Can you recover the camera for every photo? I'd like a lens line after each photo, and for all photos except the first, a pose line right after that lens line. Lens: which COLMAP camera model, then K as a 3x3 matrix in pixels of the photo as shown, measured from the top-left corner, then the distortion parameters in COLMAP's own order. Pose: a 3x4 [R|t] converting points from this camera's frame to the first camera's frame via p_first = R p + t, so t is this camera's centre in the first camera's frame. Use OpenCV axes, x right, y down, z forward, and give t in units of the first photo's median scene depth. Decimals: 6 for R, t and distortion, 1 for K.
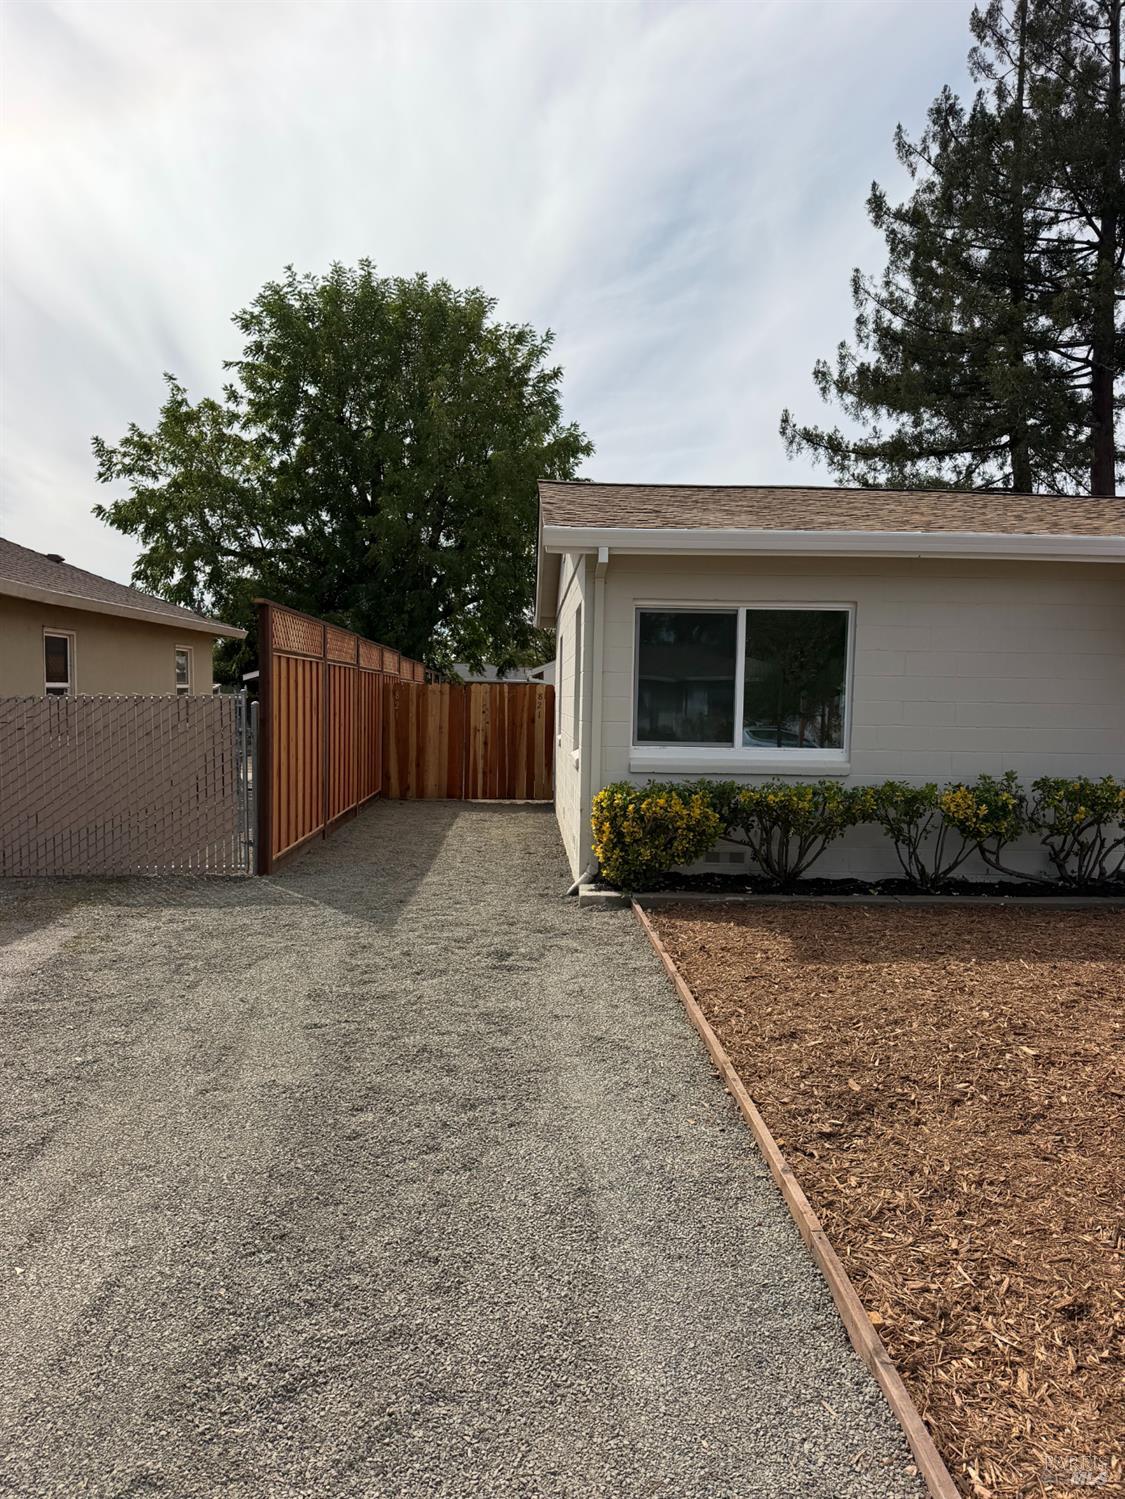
lens RADIAL K [[1062.7, 0, 565.7], [0, 1062.7, 759.8], [0, 0, 1]] dist [0.017975, -0.024487]
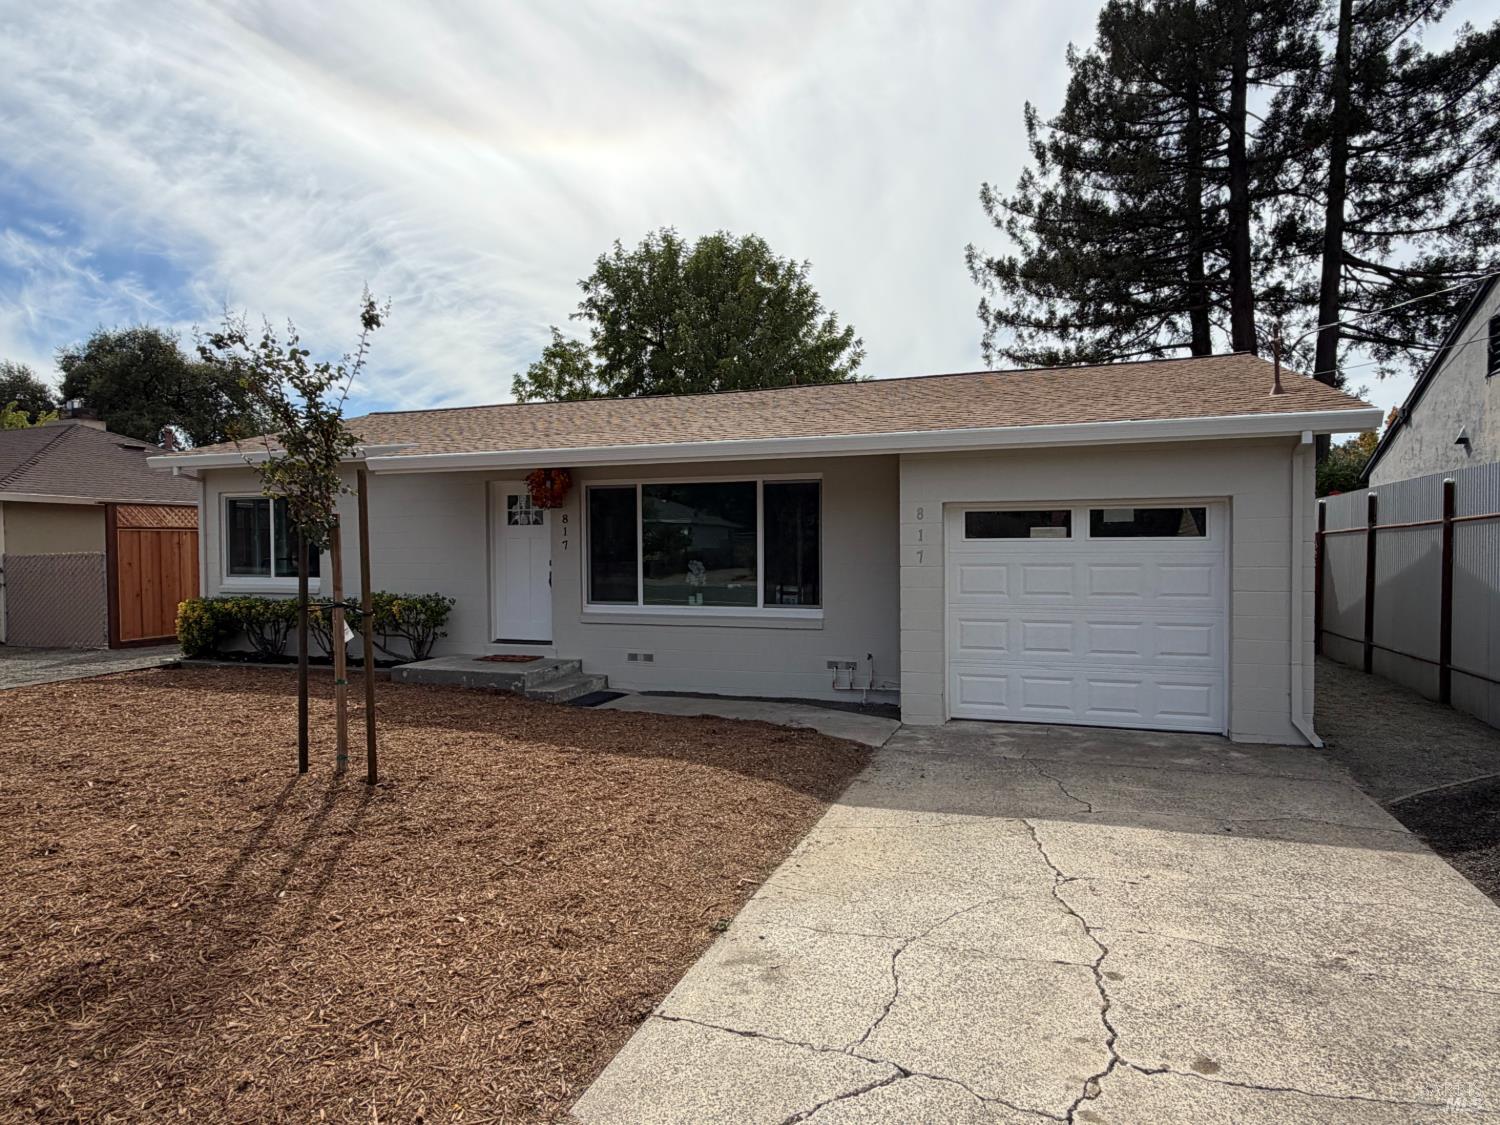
lens RADIAL K [[893.3, 0, 745.8], [0, 893.3, 570.6], [0, 0, 1]] dist [-0.001964, 0.001633]
pose [[0.931276, -0.013540, -0.364063, 0.372551], [0.002004, 0.999484, -0.032044, 0.006610], [0.364309, 0.029113, 0.930823, -0.014068]]
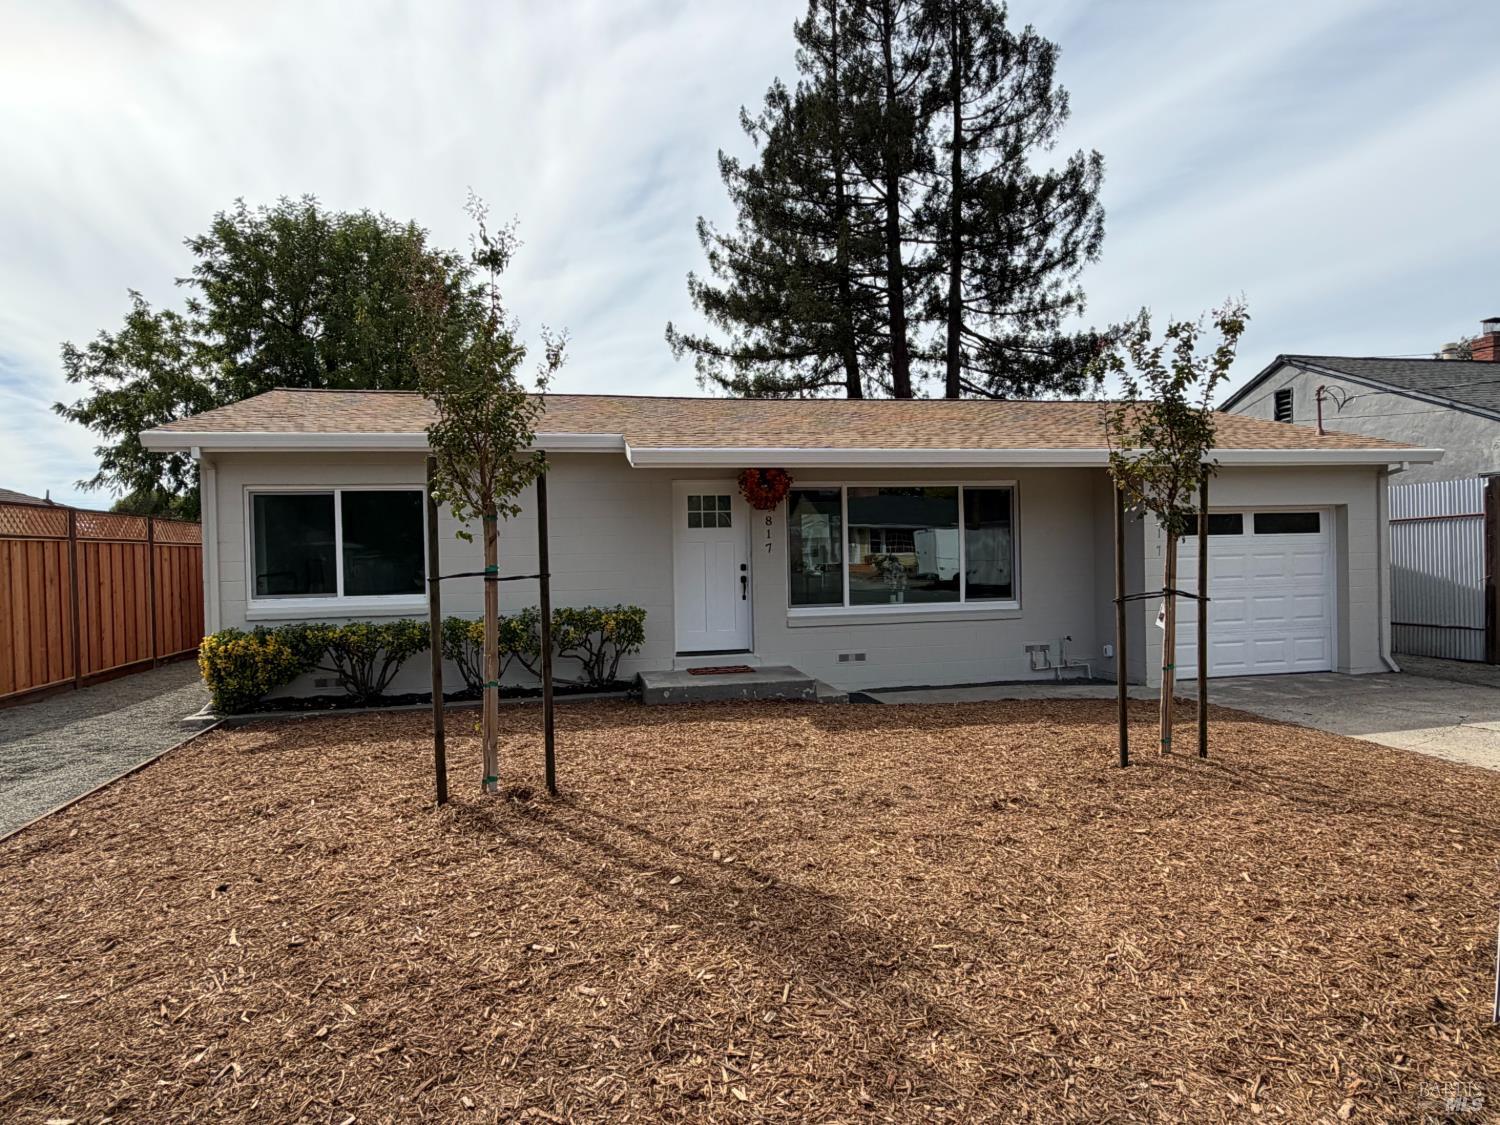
lens RADIAL K [[893.3, 0, 752.2], [0, 893.3, 563.1], [0, 0, 1]] dist [-0.001964, 0.001633]
pose [[0.984087, -0.042347, 0.172569, 0.127074], [0.050322, 0.997845, -0.042103, 0.005021], [-0.170415, 0.050117, 0.984097, -0.044126]]
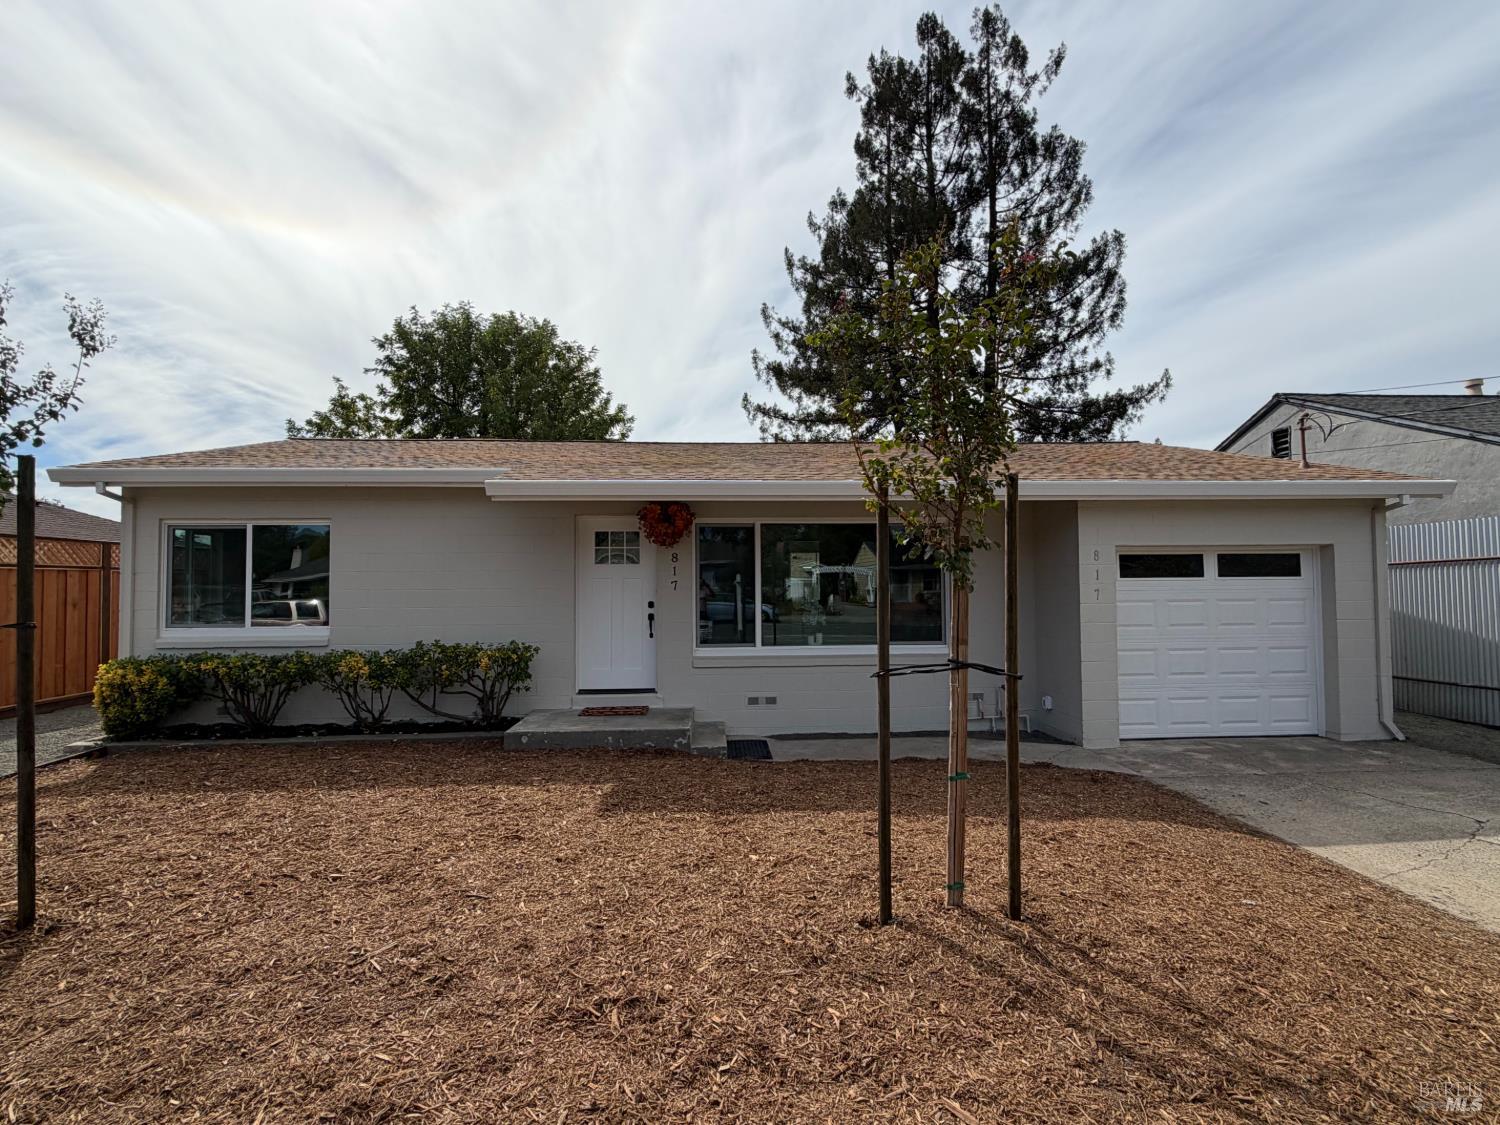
lens RADIAL K [[712.5, 0, 752.5], [0, 712.5, 565.0], [0, 0, 1]] dist [-0.003065, 0.001059]
pose [[0.999160, -0.025639, 0.031954, 0.208273], [0.028340, 0.995791, -0.087166, 0.001802], [-0.029585, 0.087999, 0.995681, 0.021093]]
